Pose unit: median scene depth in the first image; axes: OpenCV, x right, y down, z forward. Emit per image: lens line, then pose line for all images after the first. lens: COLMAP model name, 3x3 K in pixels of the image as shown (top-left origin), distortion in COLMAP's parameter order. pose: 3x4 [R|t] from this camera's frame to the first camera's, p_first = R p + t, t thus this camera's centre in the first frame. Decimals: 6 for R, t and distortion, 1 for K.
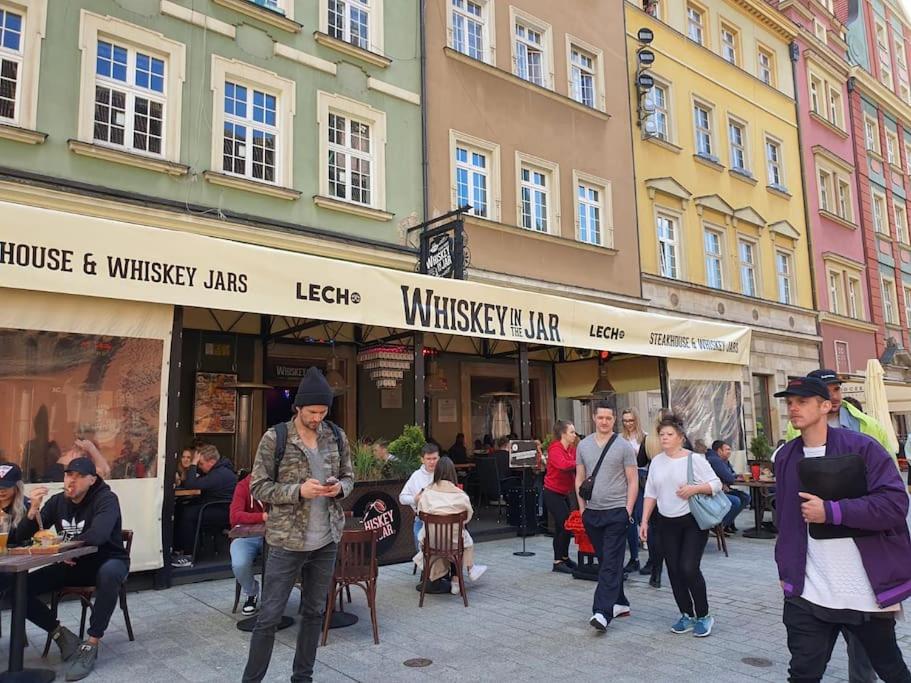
lens RADIAL K [[678.5, 0, 455.5], [0, 678.5, 341.5], [0, 0, 1]] dist [0.035004, -0.000176]
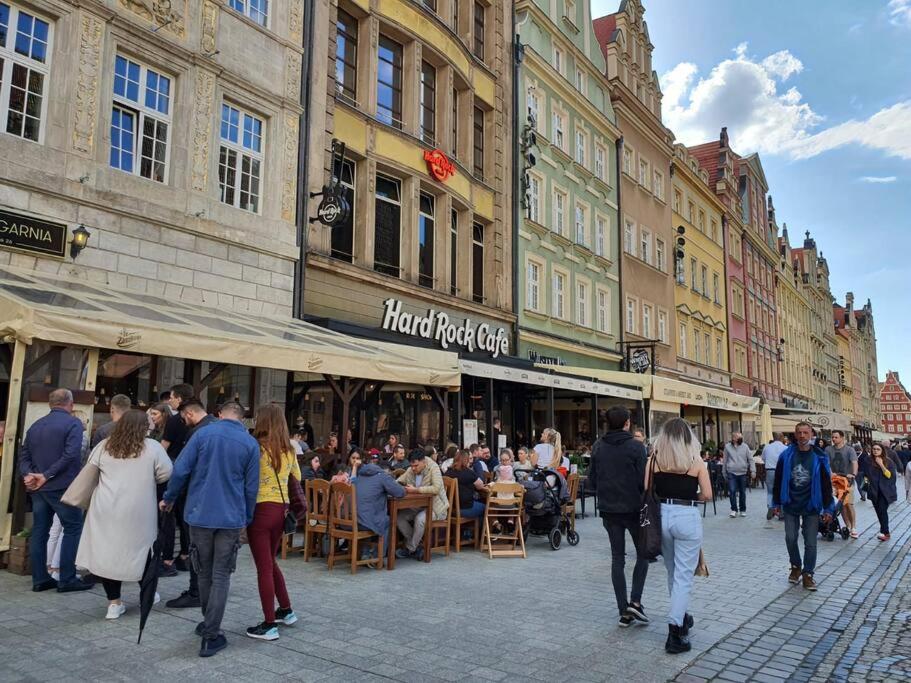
lens RADIAL K [[705.3, 0, 455.5], [0, 705.3, 341.5], [0, 0, 1]] dist [-0.009163, -0.001270]
pose [[0.963628, 0.066596, 0.258815, -0.719156], [-0.067637, 0.997698, -0.004890, -0.077725], [-0.258545, -0.012793, 0.965914, -0.647714]]
